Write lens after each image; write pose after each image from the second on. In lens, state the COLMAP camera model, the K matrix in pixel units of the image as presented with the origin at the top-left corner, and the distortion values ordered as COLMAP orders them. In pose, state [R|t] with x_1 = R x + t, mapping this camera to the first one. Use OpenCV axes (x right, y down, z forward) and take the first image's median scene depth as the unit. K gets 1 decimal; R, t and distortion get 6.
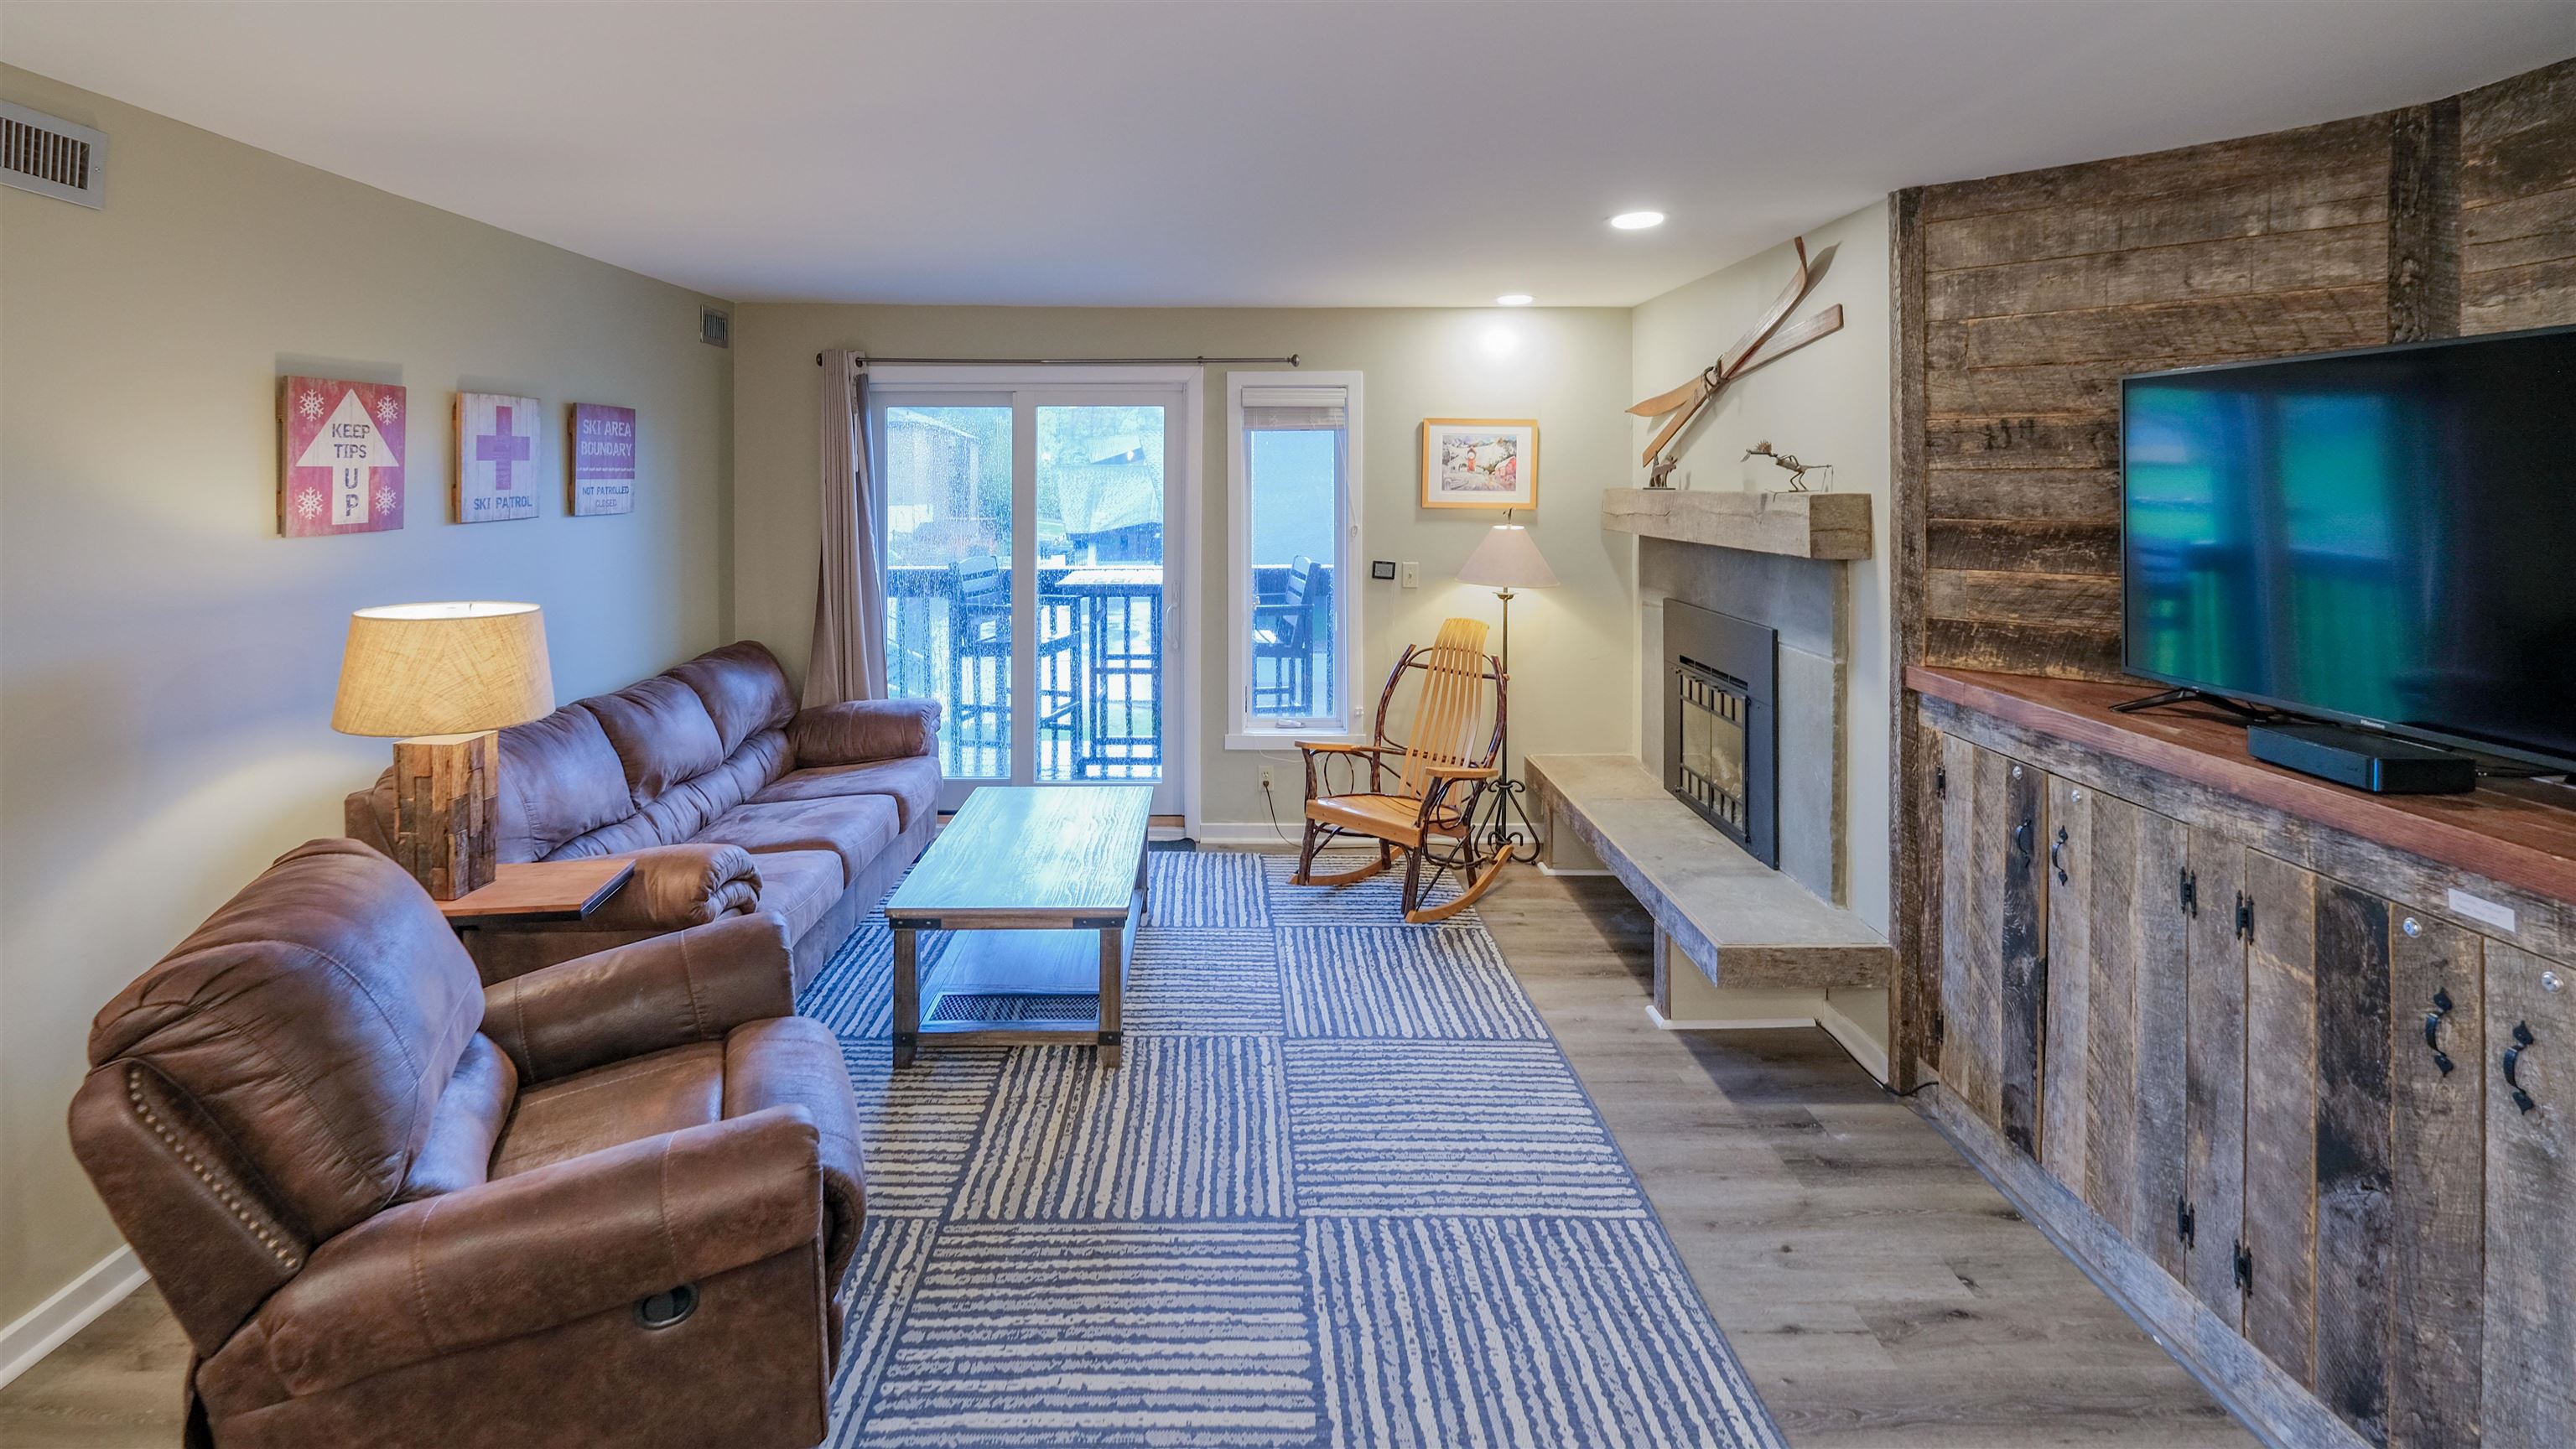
lens RADIAL K [[1171.8, 0, 1248.4], [0, 1171.8, 486.0], [0, 0, 1]] dist [0.000709, -0.000867]
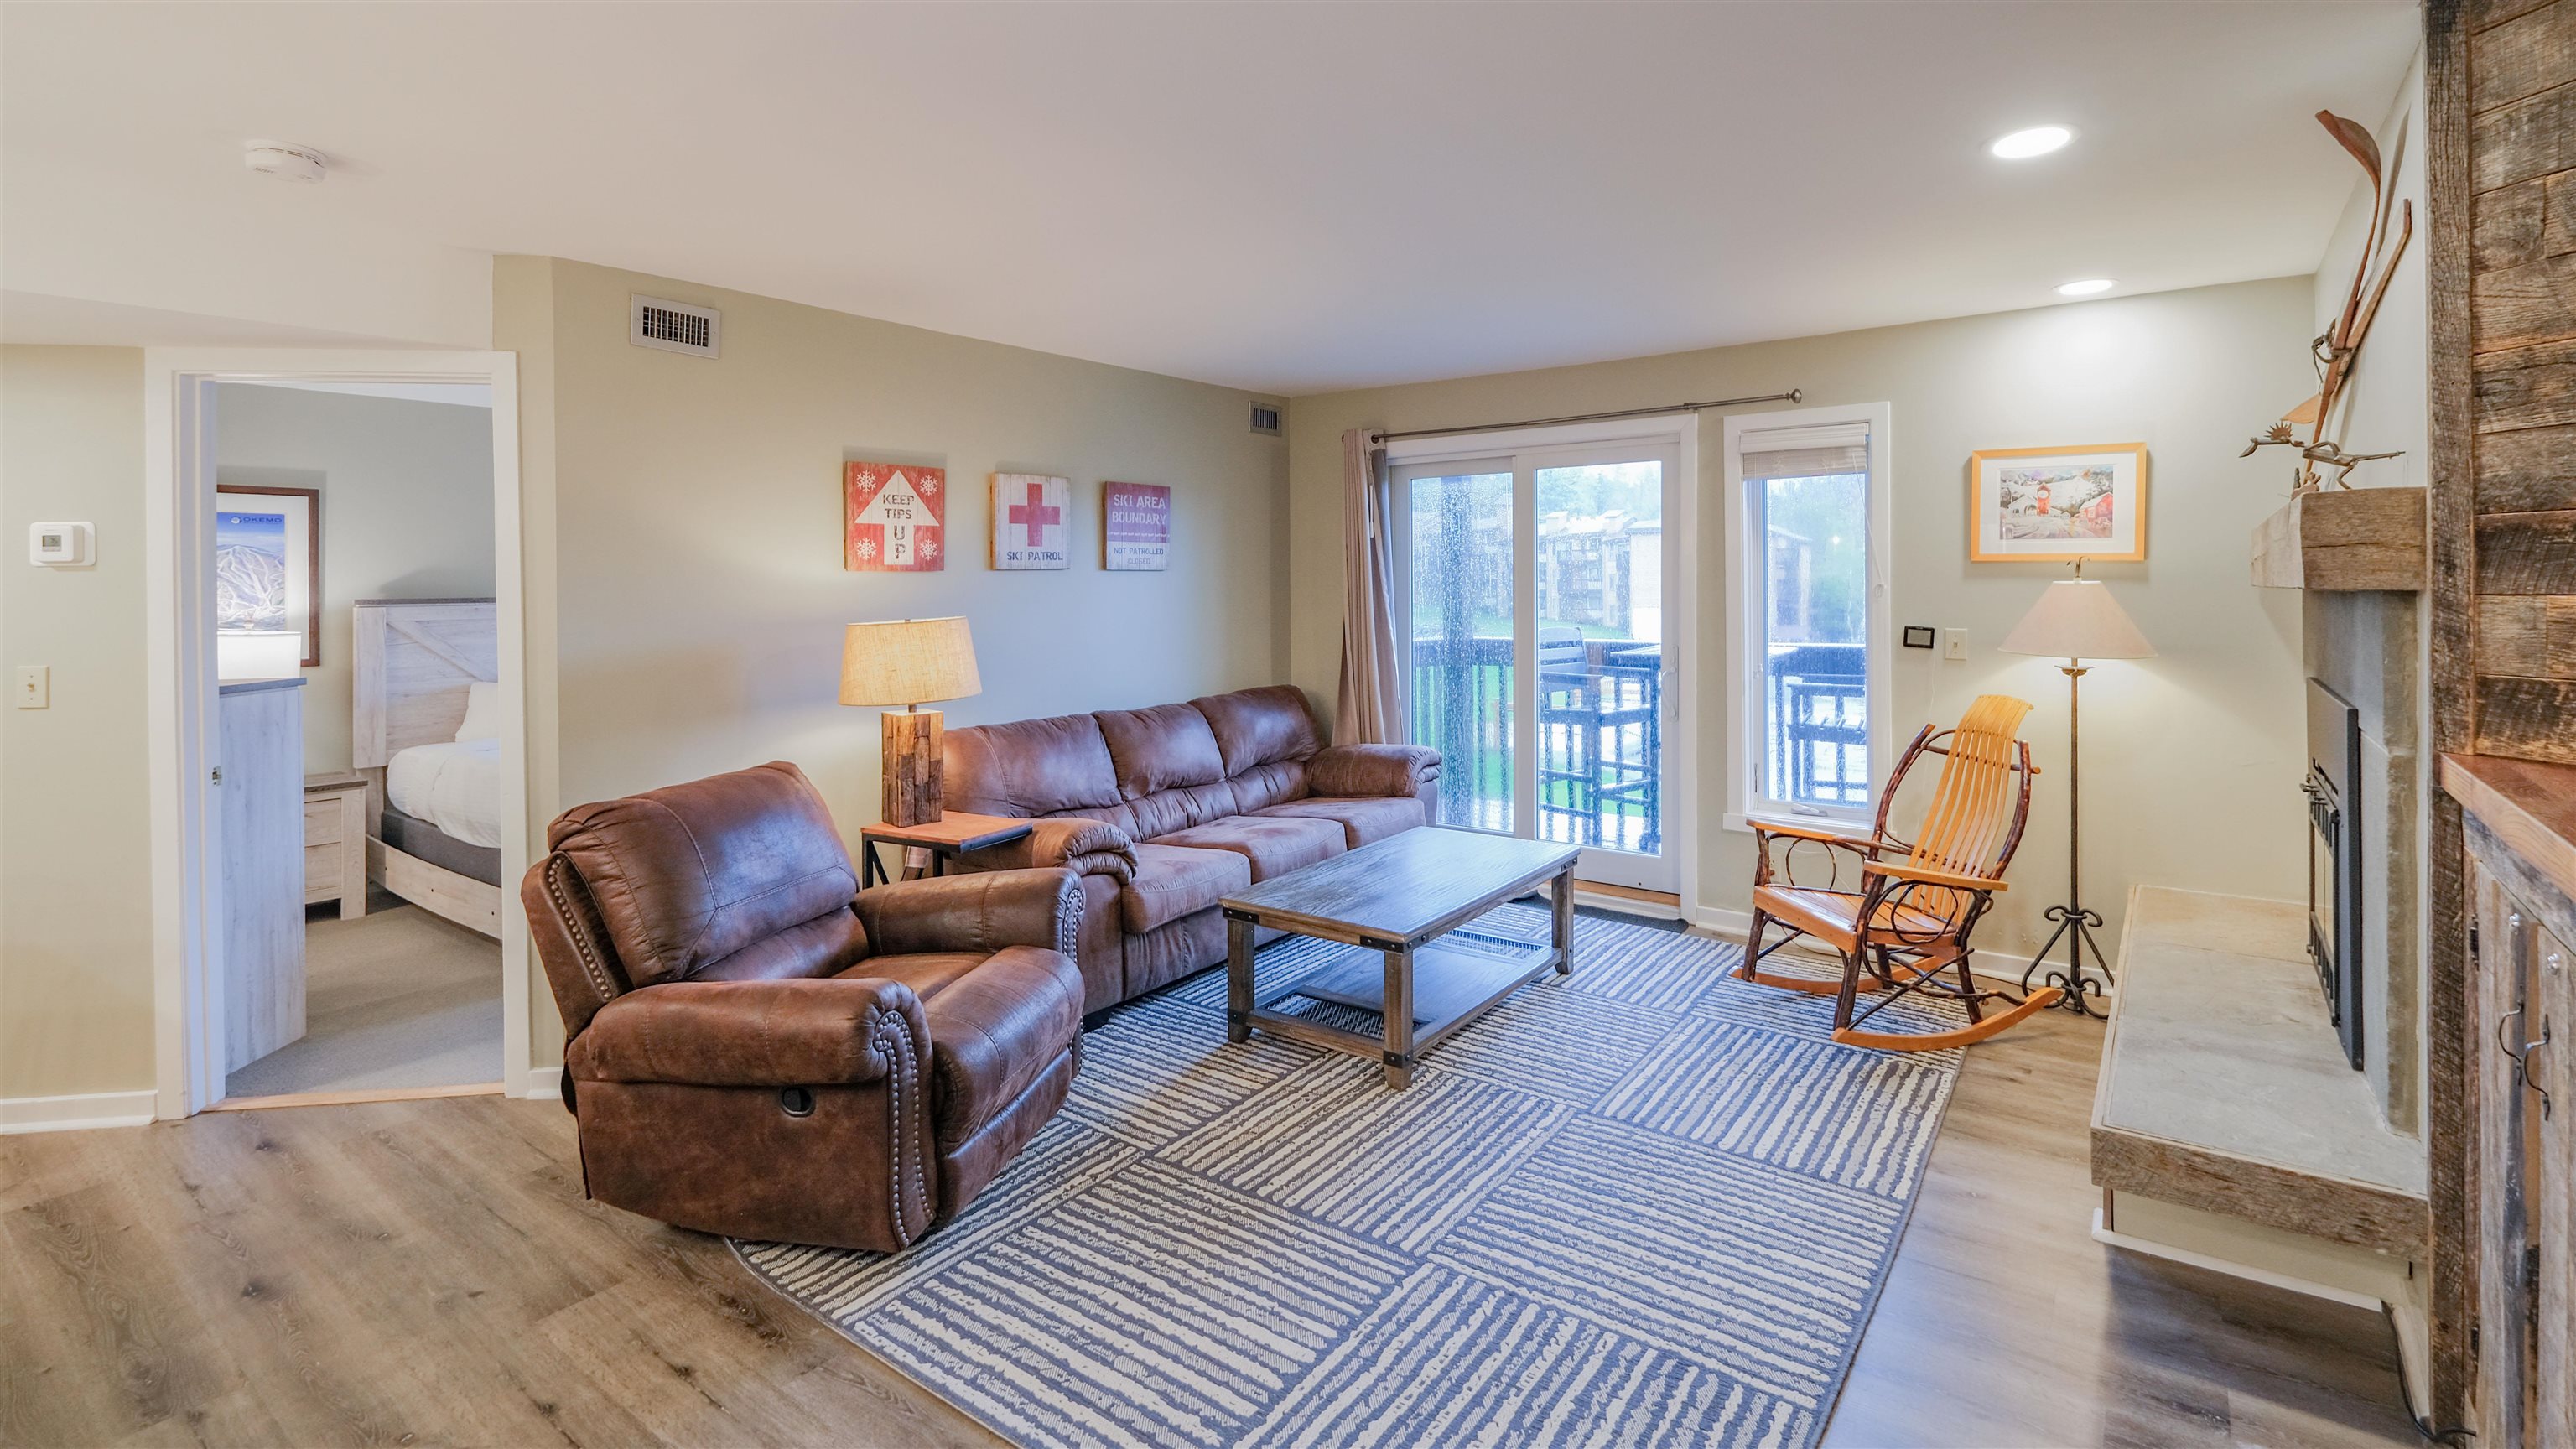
lens RADIAL K [[1147.7, 0, 1334.7], [0, 1147.7, 588.8], [0, 0, 1]] dist [-0.000049, -0.000626]
pose [[0.809718, -0.007656, -0.586769, 0.450034], [0.006889, 0.999970, -0.003540, 0.065068], [0.586779, -0.001176, 0.809746, 0.163746]]
